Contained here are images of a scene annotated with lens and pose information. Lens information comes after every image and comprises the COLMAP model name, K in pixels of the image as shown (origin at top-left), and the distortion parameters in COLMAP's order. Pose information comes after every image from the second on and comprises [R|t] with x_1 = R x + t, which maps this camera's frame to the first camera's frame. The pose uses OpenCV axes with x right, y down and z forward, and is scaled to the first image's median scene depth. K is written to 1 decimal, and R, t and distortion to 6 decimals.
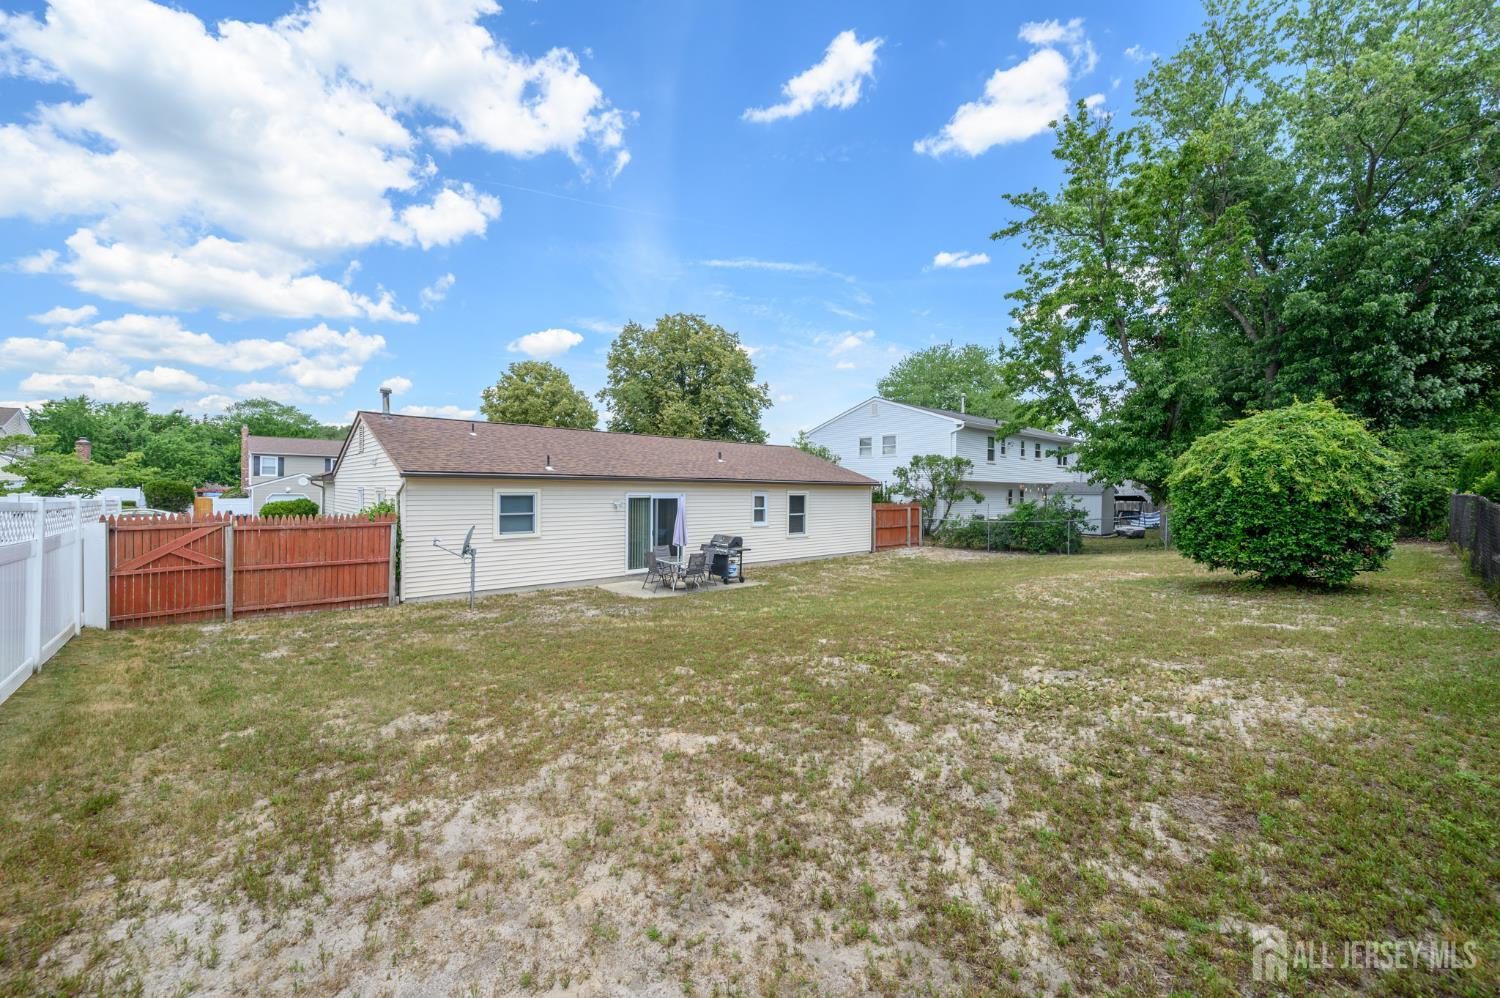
lens RADIAL K [[601.4, 0, 745.3], [0, 601.4, 493.9], [0, 0, 1]] dist [-0.000256, -0.000117]
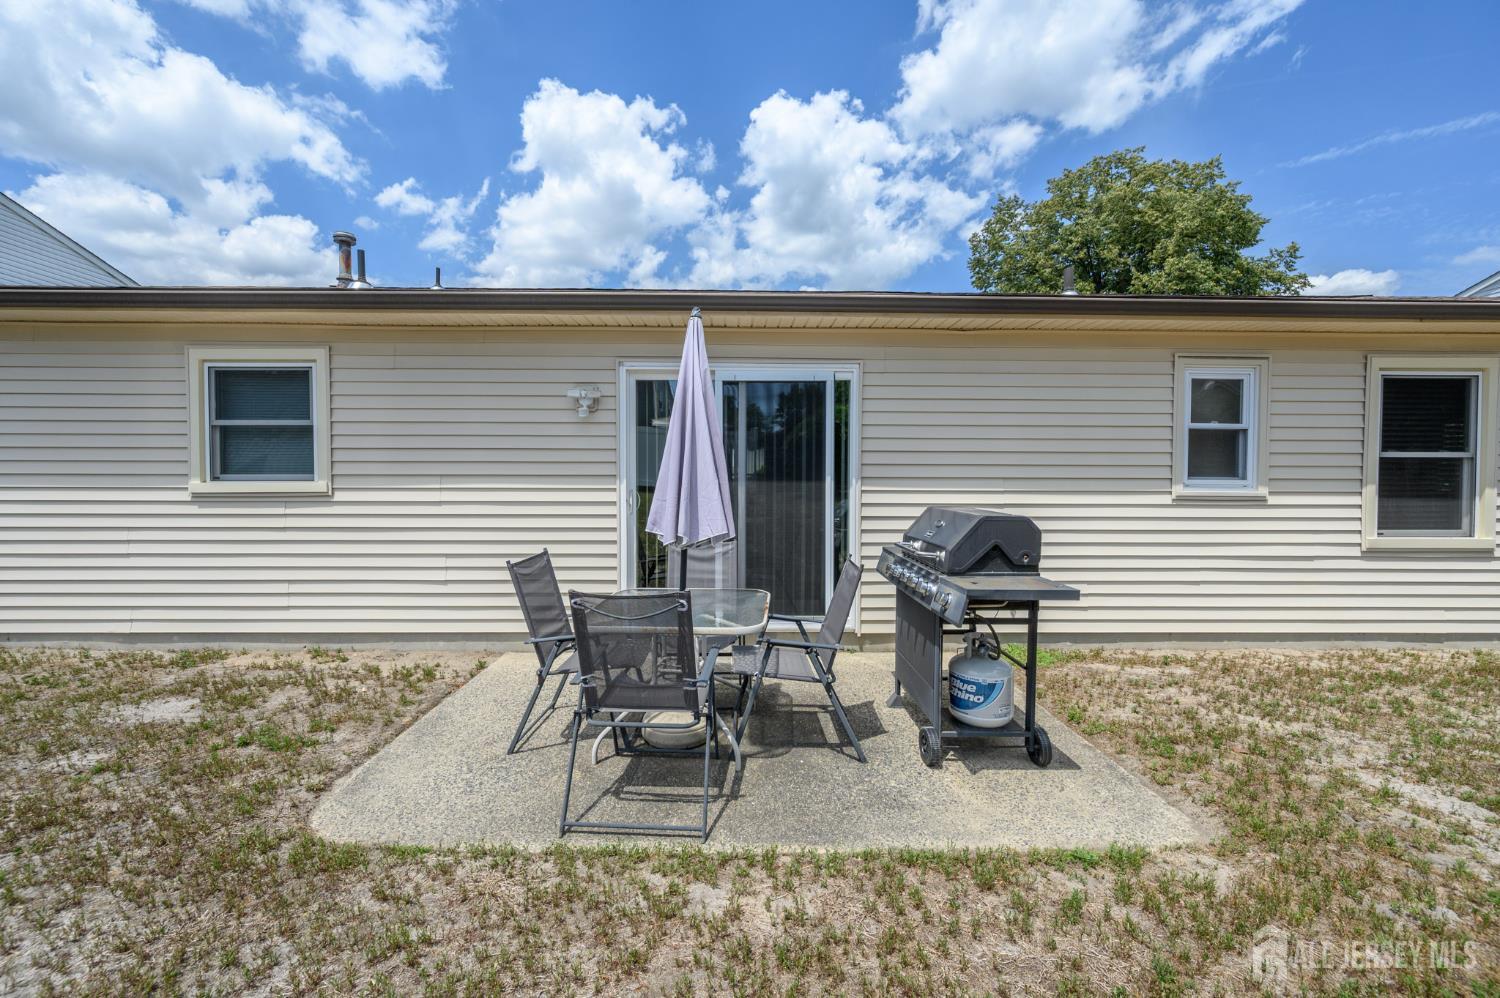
lens RADIAL K [[594.4, 0, 748.9], [0, 594.4, 485.2], [0, 0, 1]] dist [-0.000053, 0.000021]
pose [[0.751132, -0.005809, -0.660126, 0.041052], [-0.001982, 0.999937, -0.011054, 0.052560], [0.660149, 0.009611, 0.751074, 0.677248]]
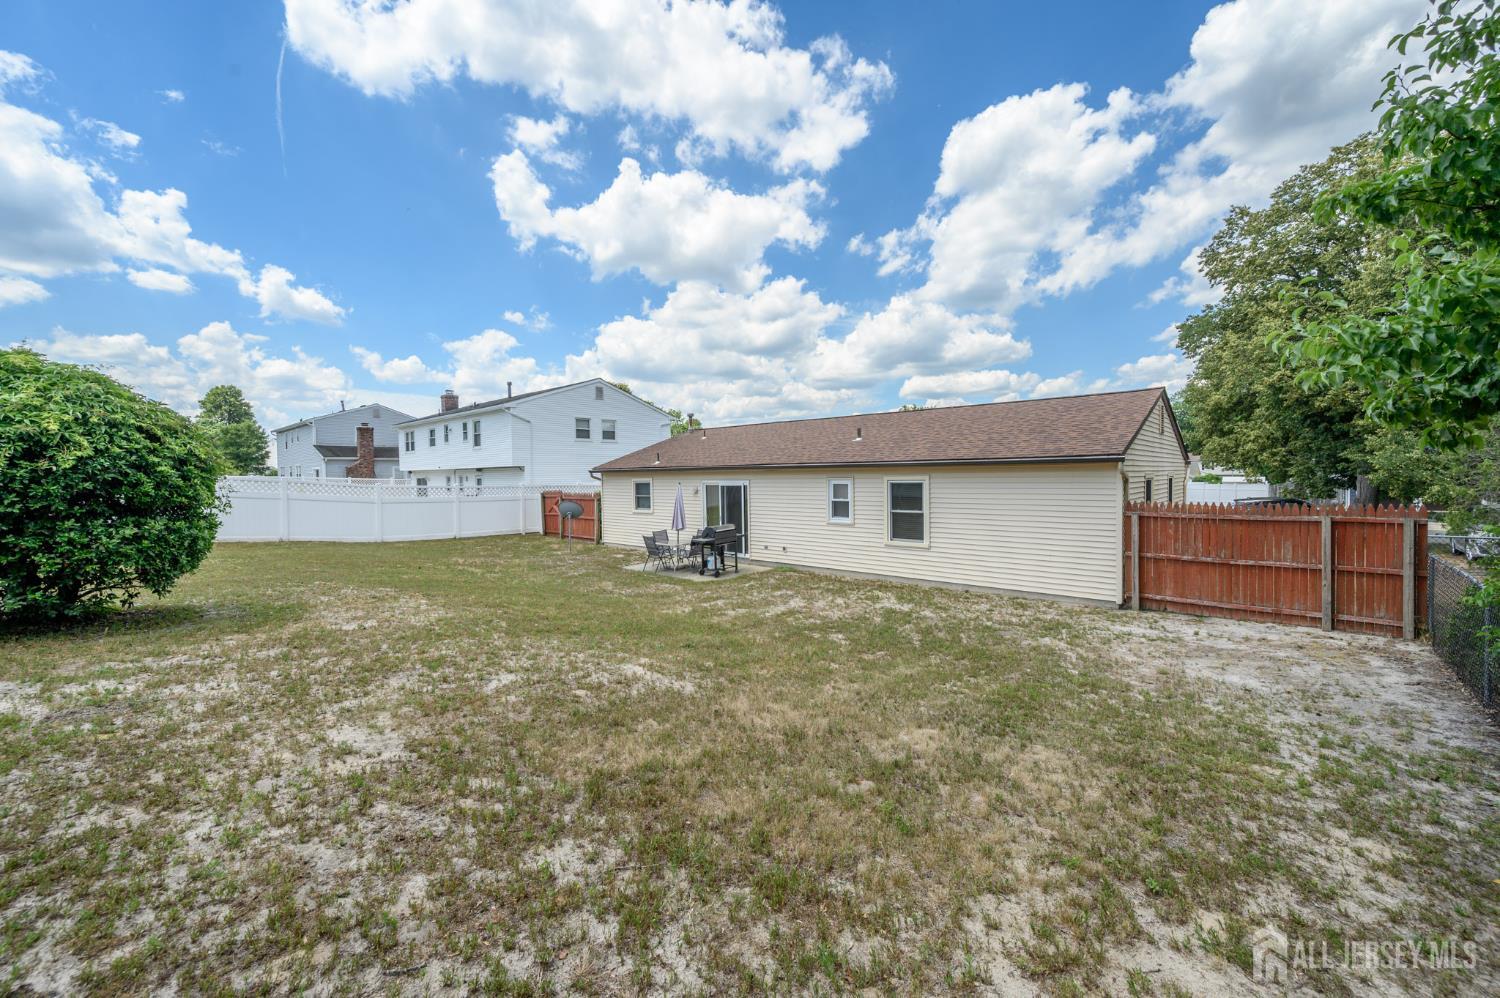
lens RADIAL K [[637.4, 0, 719.2], [0, 637.4, 489.1], [0, 0, 1]] dist [-0.000559, -0.000089]
pose [[0.048610, 0.008433, -0.998782, 0.823925], [-0.000706, 0.999964, 0.008408, 0.003689], [0.998818, 0.000297, 0.048615, 0.807865]]
